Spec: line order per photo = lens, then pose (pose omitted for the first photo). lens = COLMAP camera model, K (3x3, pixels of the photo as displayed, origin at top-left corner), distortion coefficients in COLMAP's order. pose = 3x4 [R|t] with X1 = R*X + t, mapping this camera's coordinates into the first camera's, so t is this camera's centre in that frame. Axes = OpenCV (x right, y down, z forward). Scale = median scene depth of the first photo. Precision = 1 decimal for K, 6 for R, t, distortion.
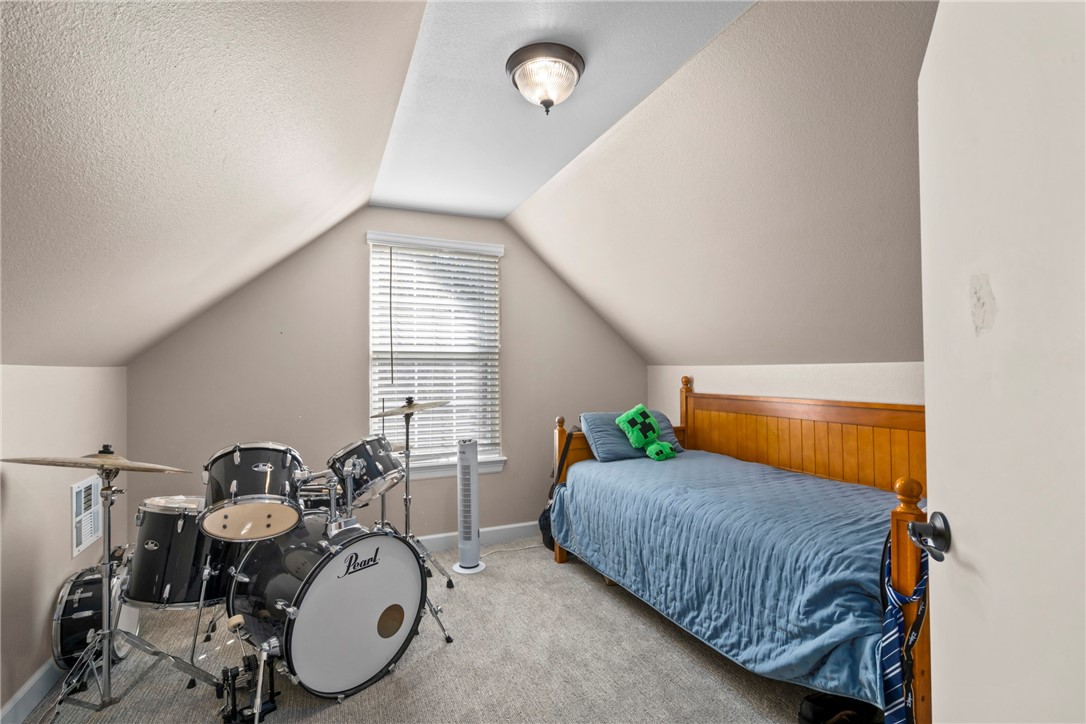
lens RADIAL K [[496.7, 0, 537.9], [0, 496.7, 369.3], [0, 0, 1]] dist [-0.000351, 0.000196]
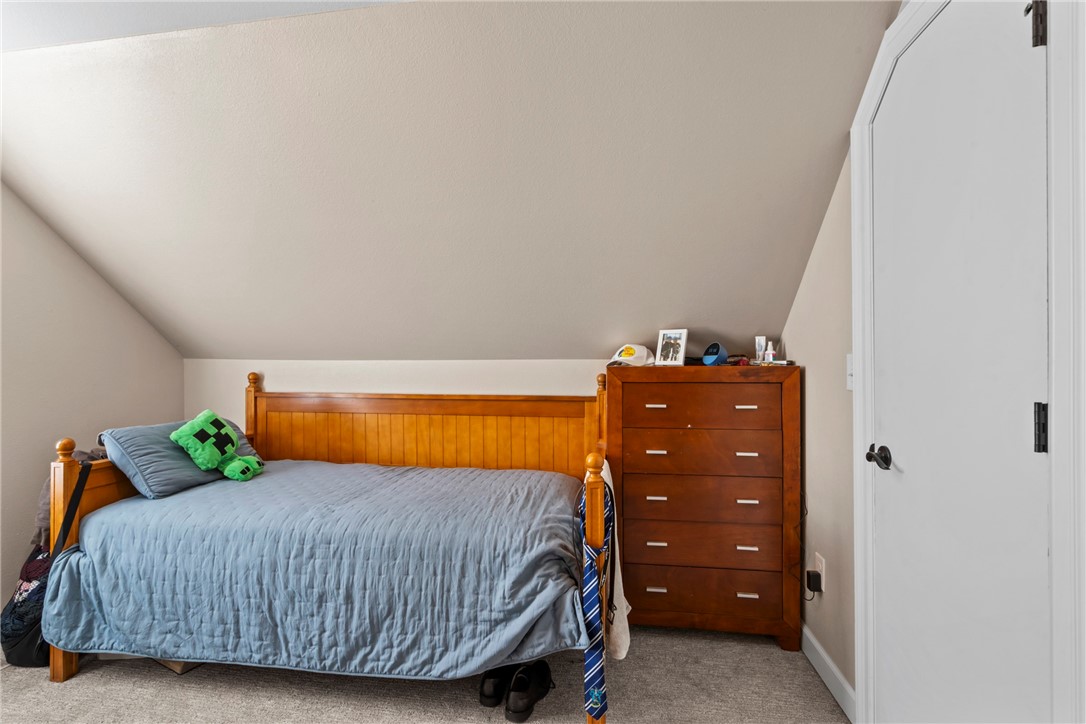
lens RADIAL K [[496.7, 0, 538.5], [0, 496.7, 359.9], [0, 0, 1]] dist [-0.000351, 0.000196]
pose [[0.537150, 0.016014, 0.843335, -0.219248], [-0.009900, 0.999871, -0.012680, -0.001065], [-0.843429, -0.001538, 0.537239, 0.246726]]
